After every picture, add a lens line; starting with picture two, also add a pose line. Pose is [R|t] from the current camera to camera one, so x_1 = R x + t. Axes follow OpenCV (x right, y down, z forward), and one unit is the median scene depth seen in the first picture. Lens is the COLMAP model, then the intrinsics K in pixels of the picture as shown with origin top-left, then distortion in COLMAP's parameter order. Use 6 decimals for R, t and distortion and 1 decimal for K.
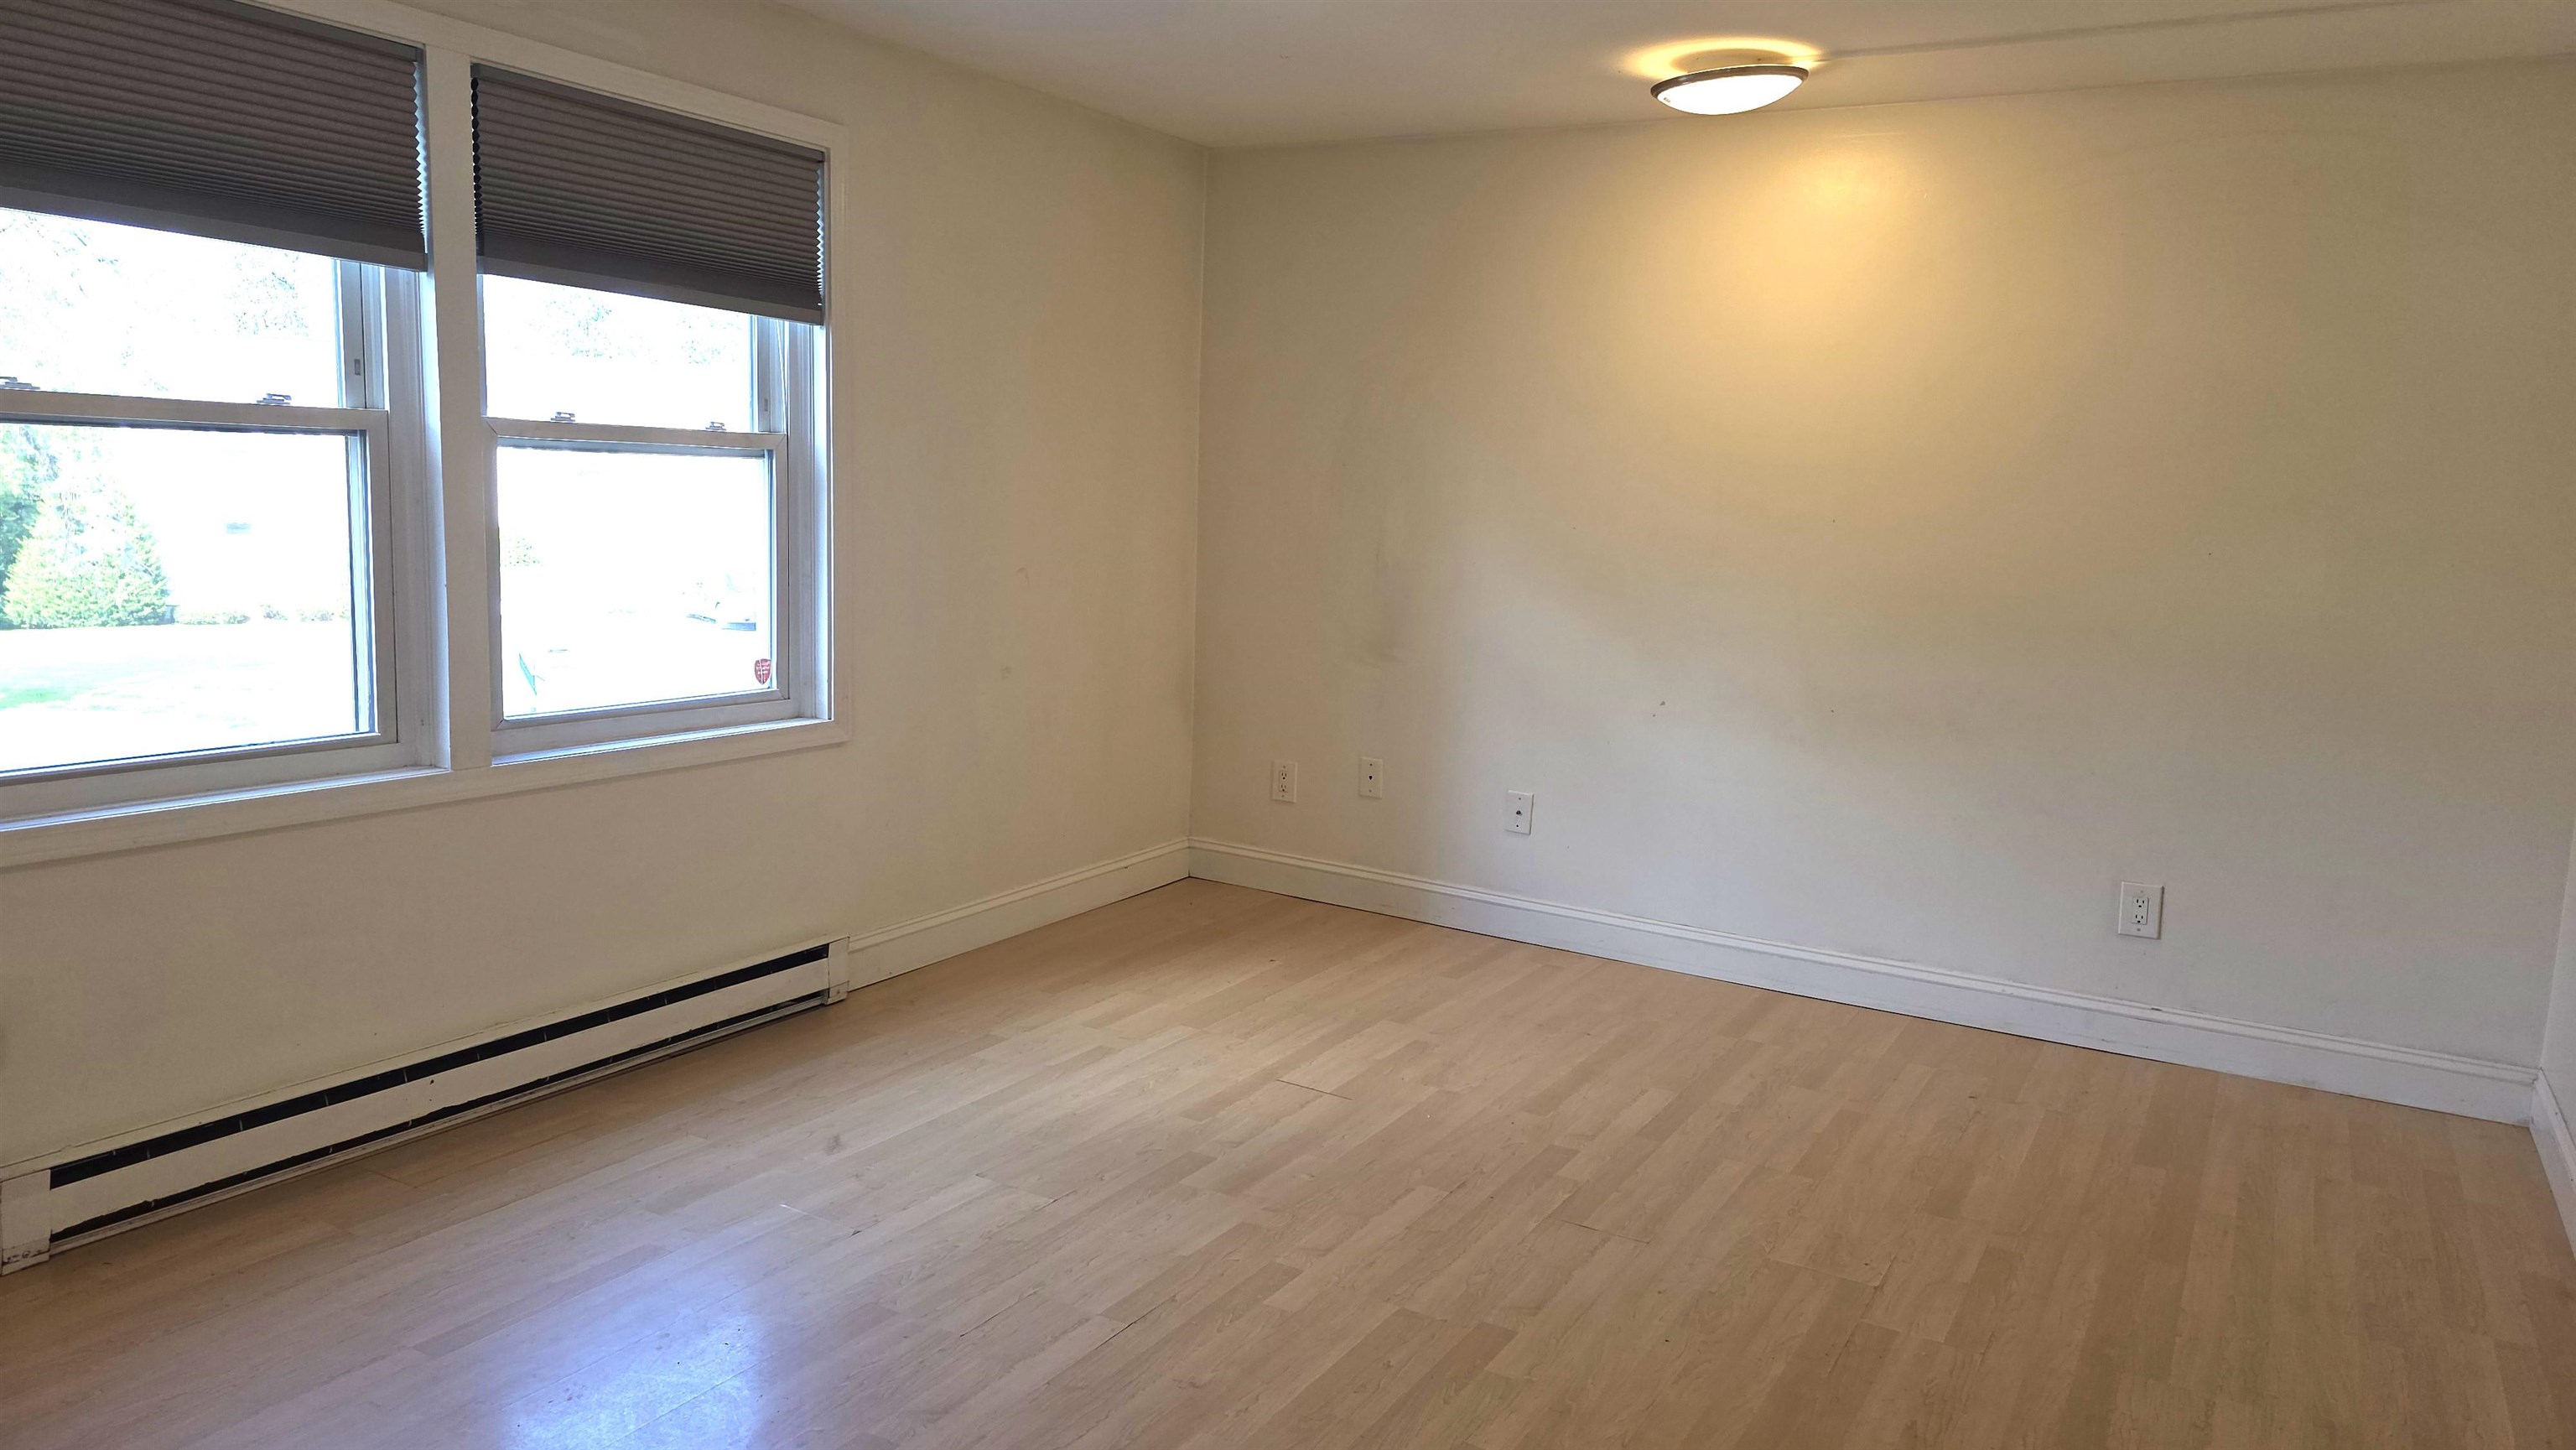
lens RADIAL K [[1710.7, 0, 1288.0], [0, 1710.7, 725.0], [0, 0, 1]] dist [0.051025, -0.050482]
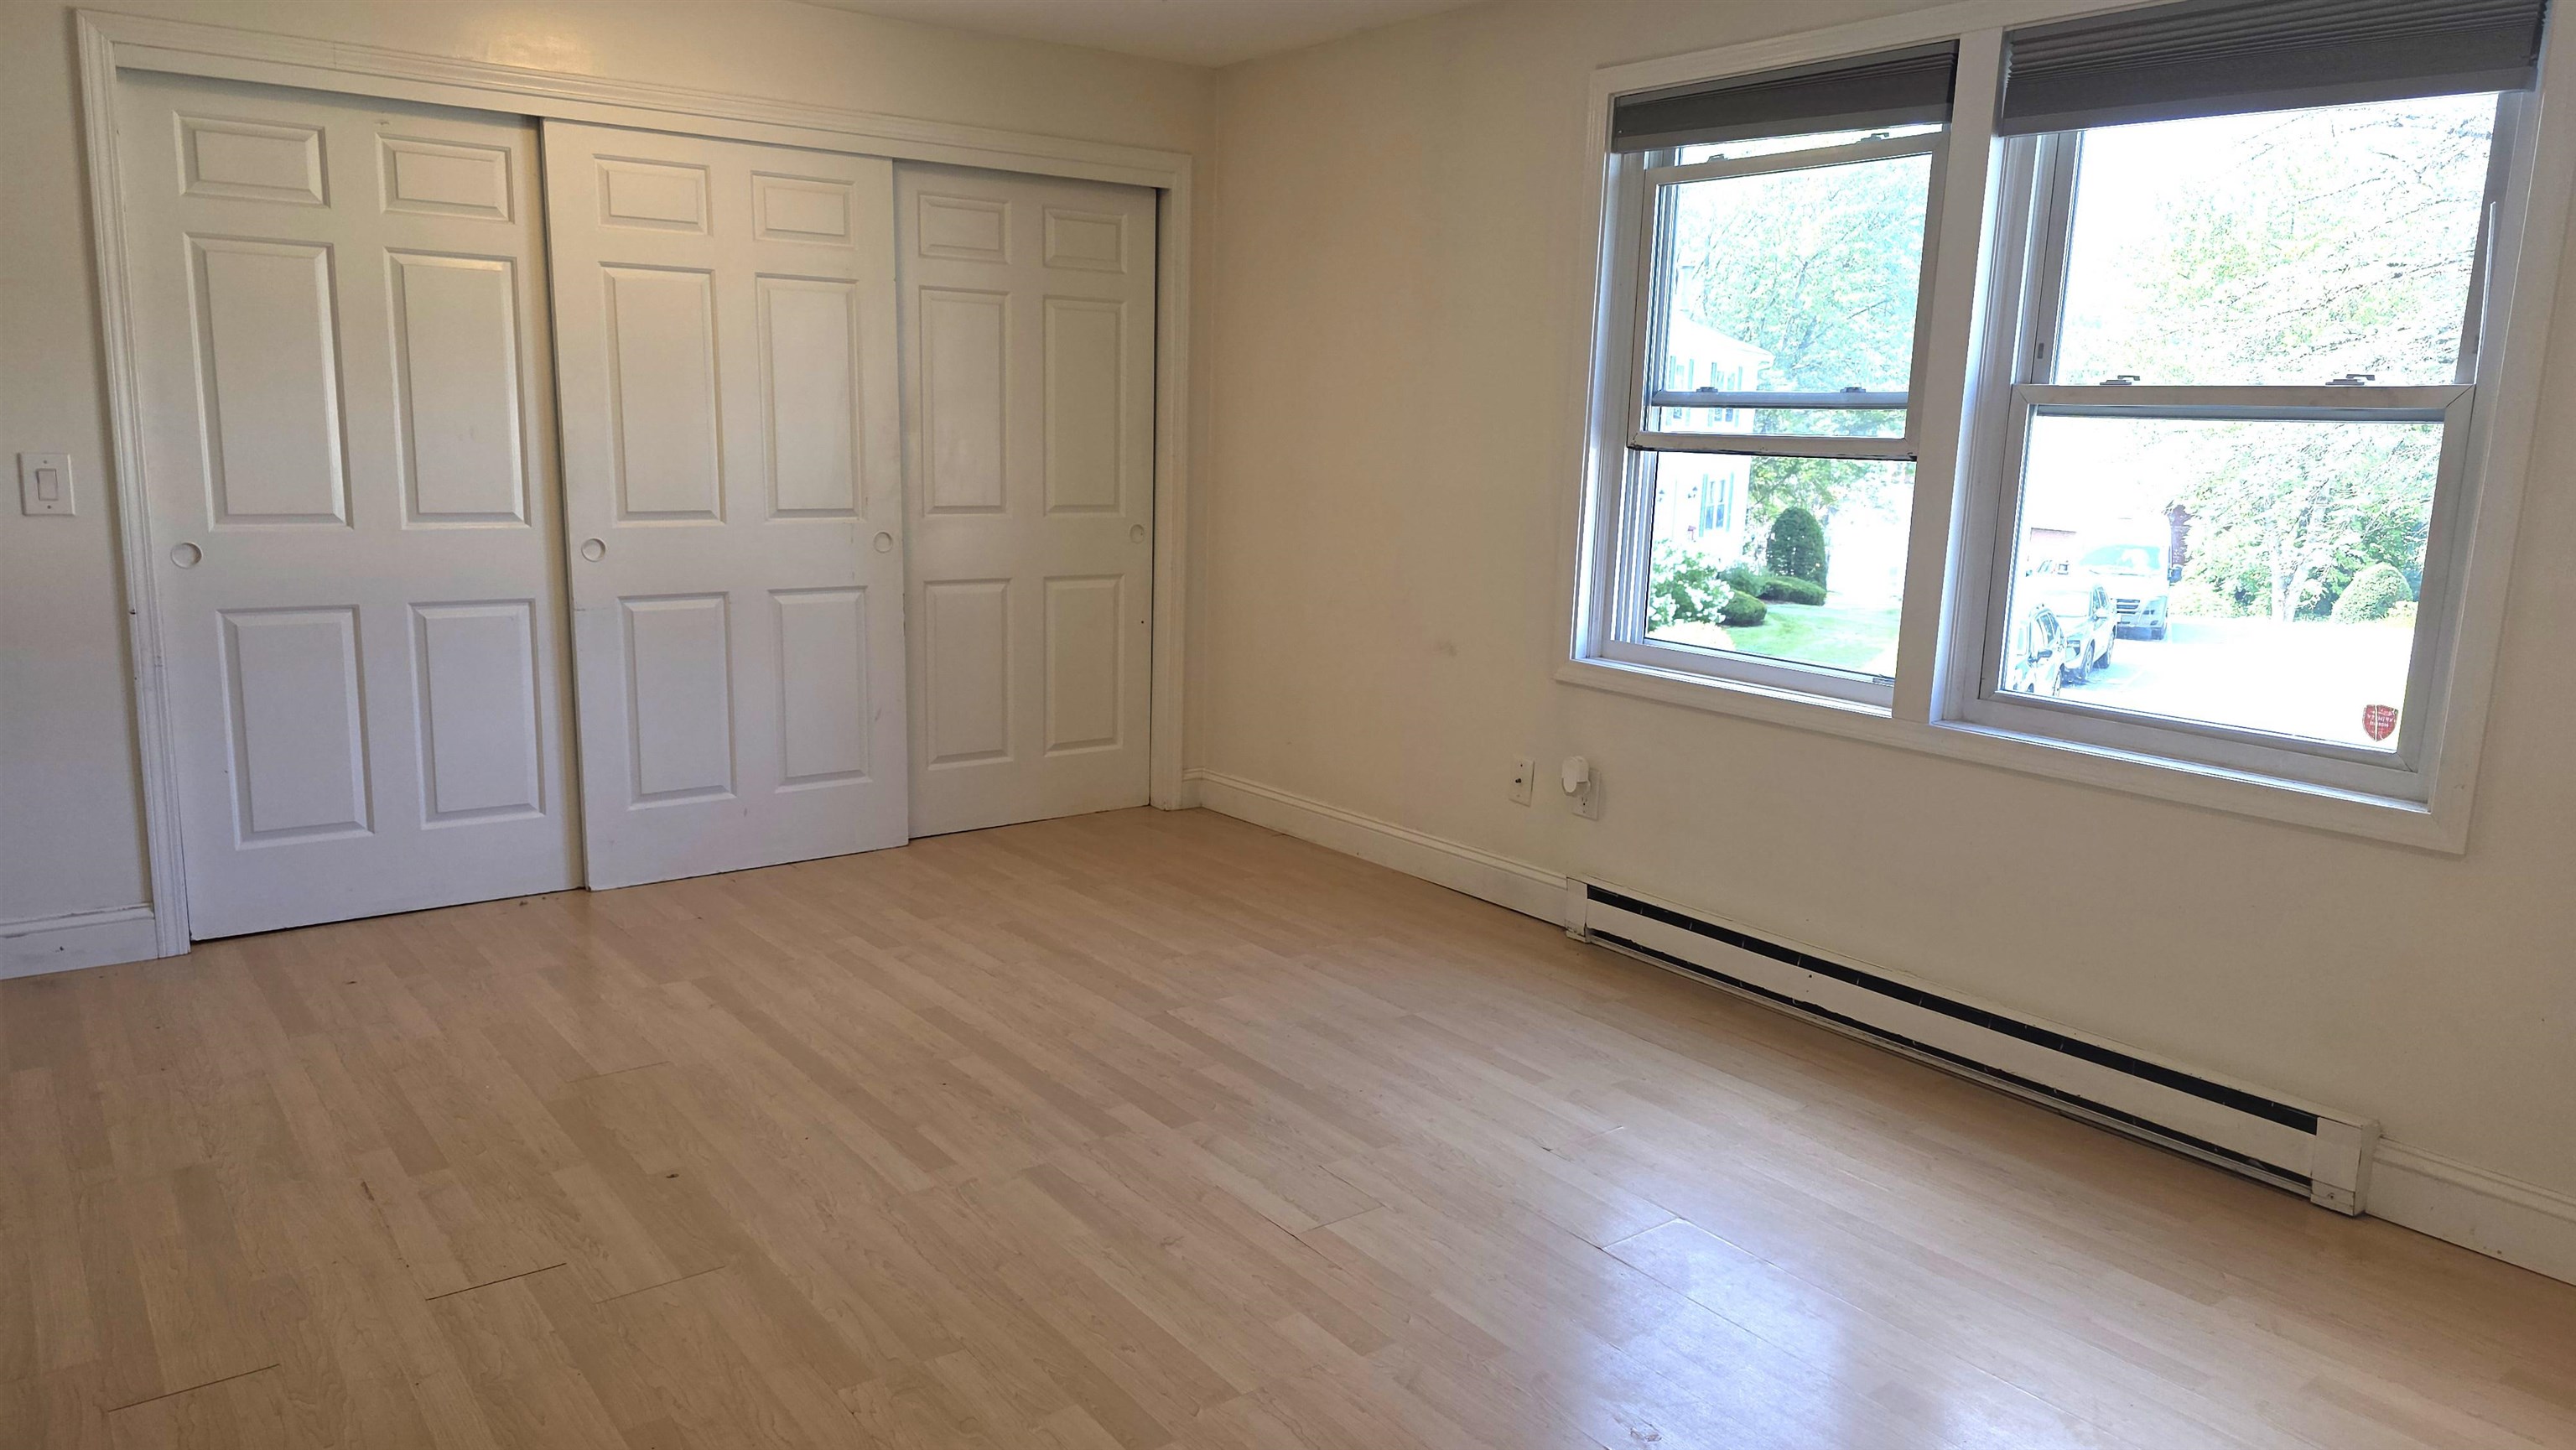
lens RADIAL K [[1737.8, 0, 1288.0], [0, 1737.8, 725.0], [0, 0, 1]] dist [0.068225, -0.054543]
pose [[-0.384726, 0.116848, -0.915605, 0.613593], [-0.173256, 0.965182, 0.195975, -0.108679], [0.906625, 0.234030, -0.351086, 0.964065]]
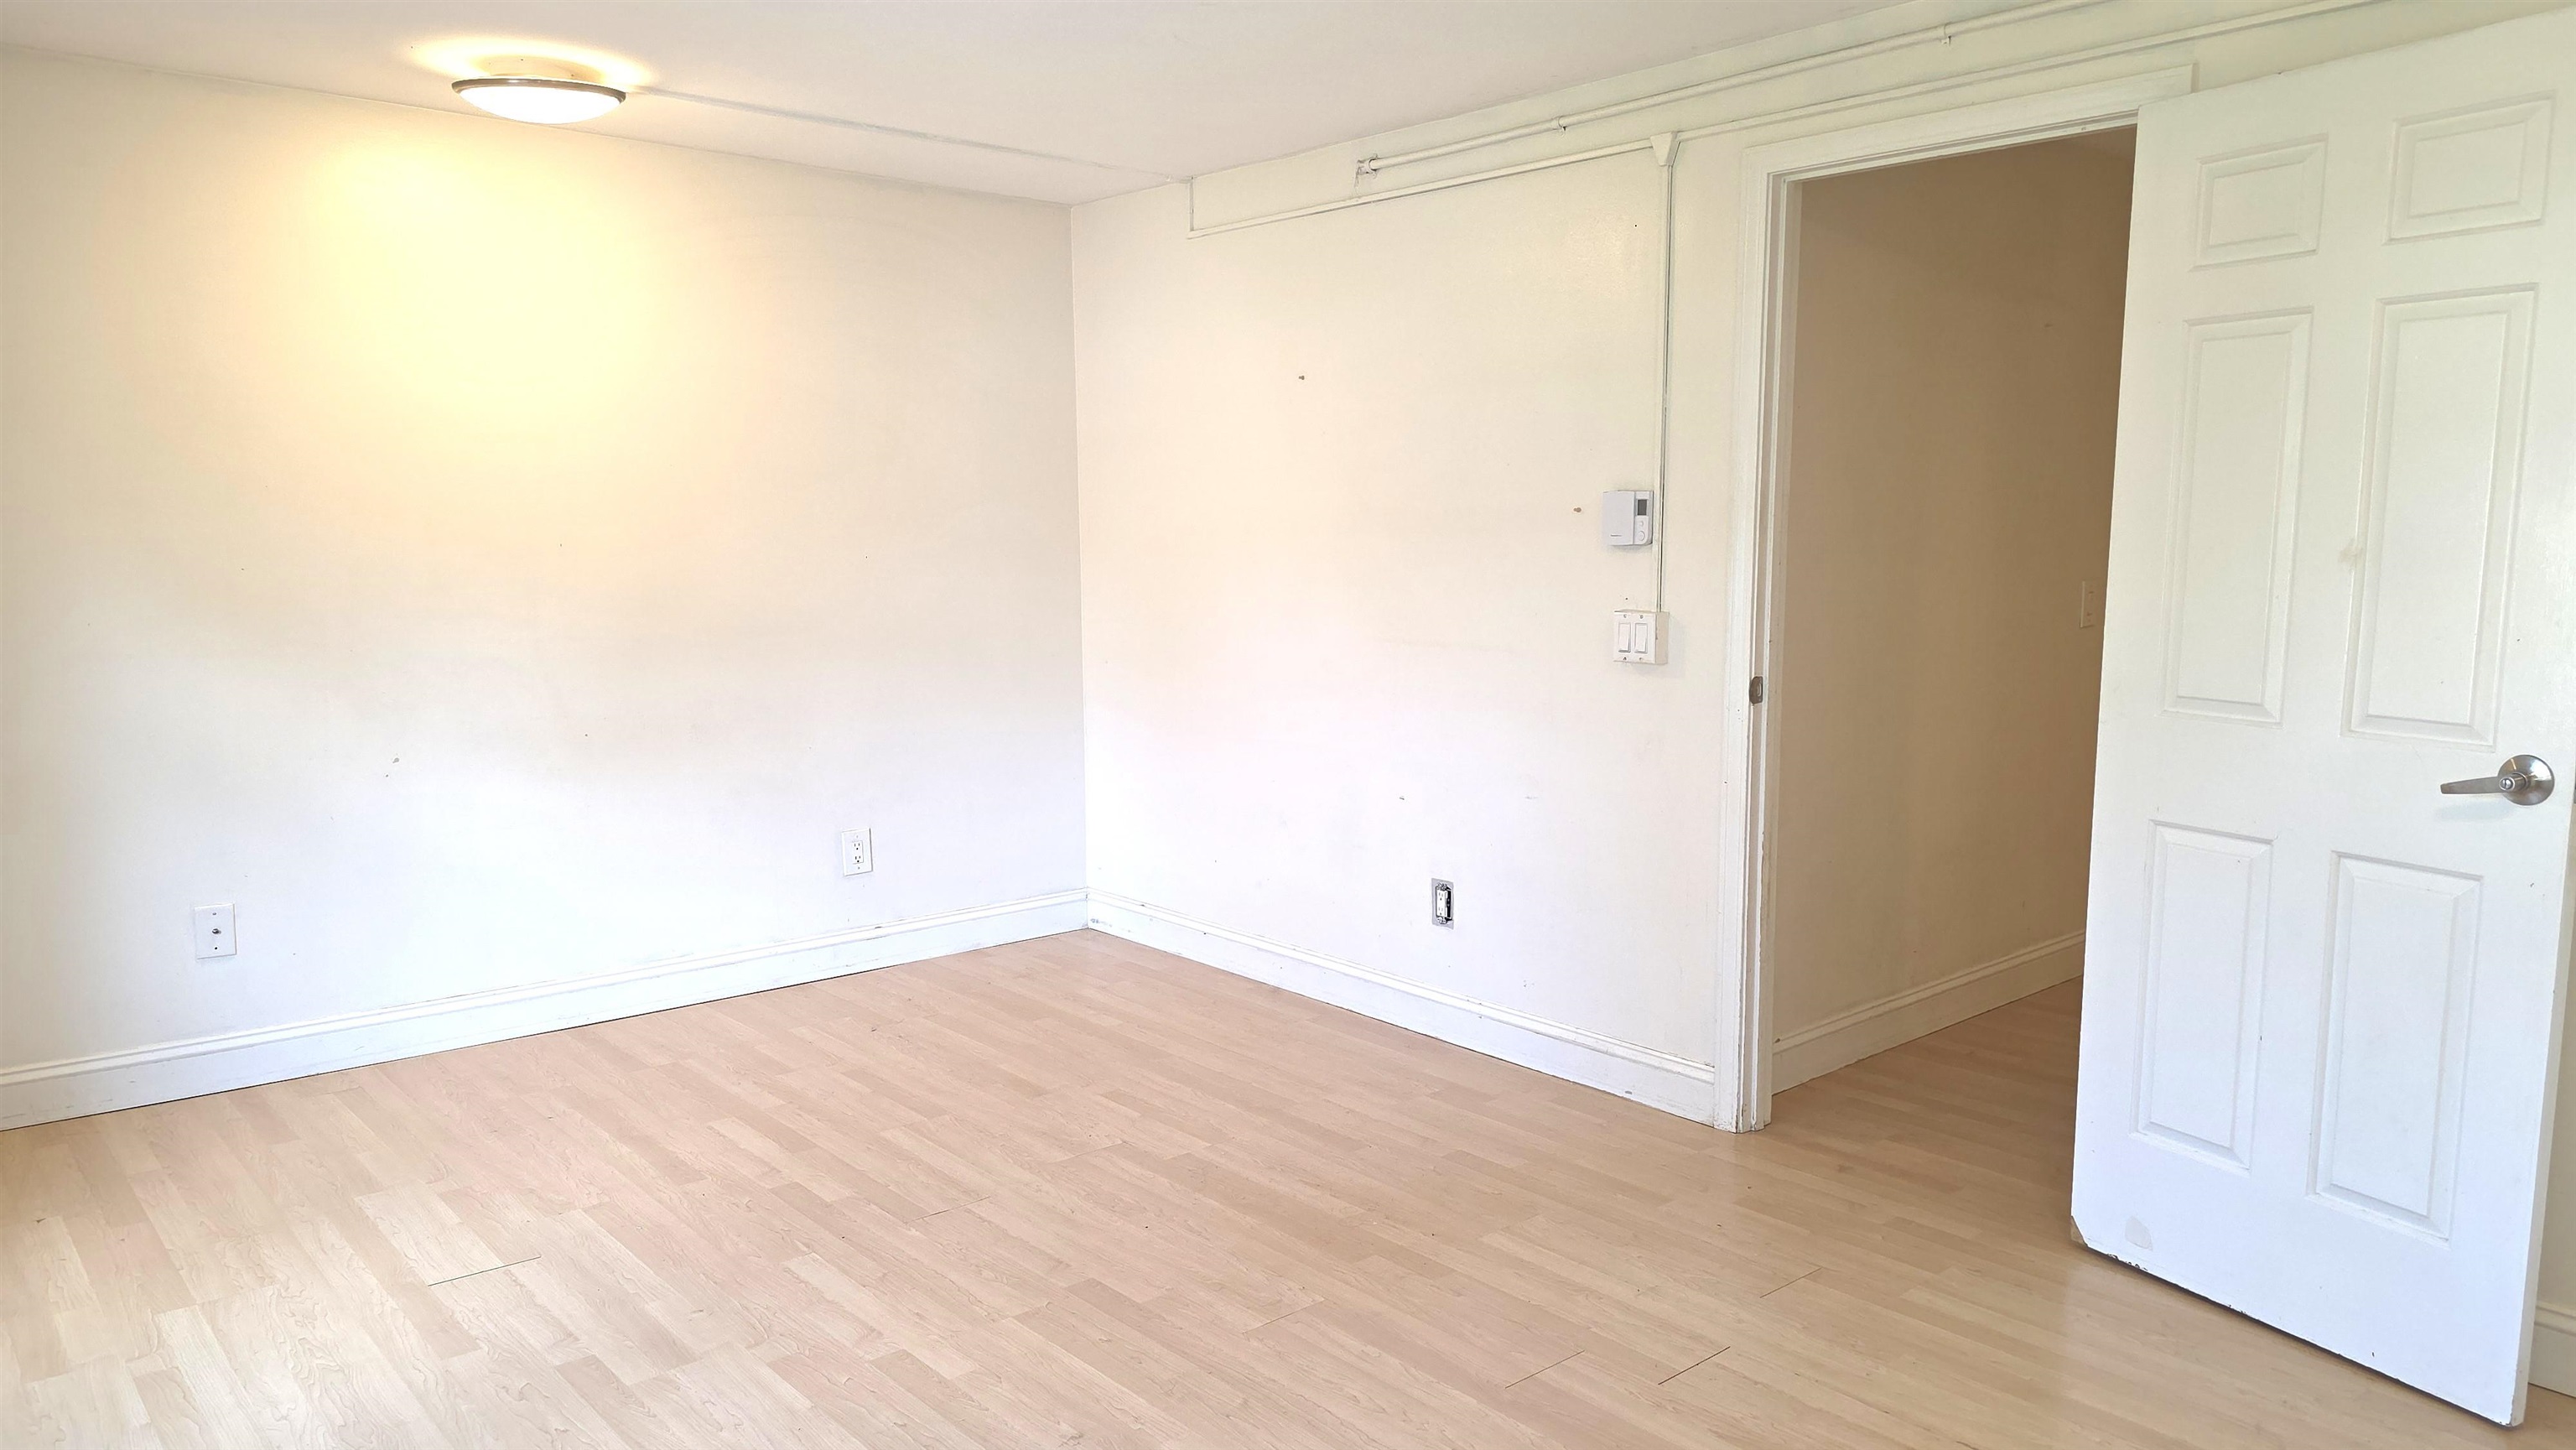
lens RADIAL K [[1710.7, 0, 1288.0], [0, 1710.7, 725.0], [0, 0, 1]] dist [0.051025, -0.050482]
pose [[0.315176, -0.152755, 0.936659, -0.625184], [0.148037, 0.982793, 0.110465, -0.081402], [-0.937416, 0.103844, 0.332366, 0.356530]]
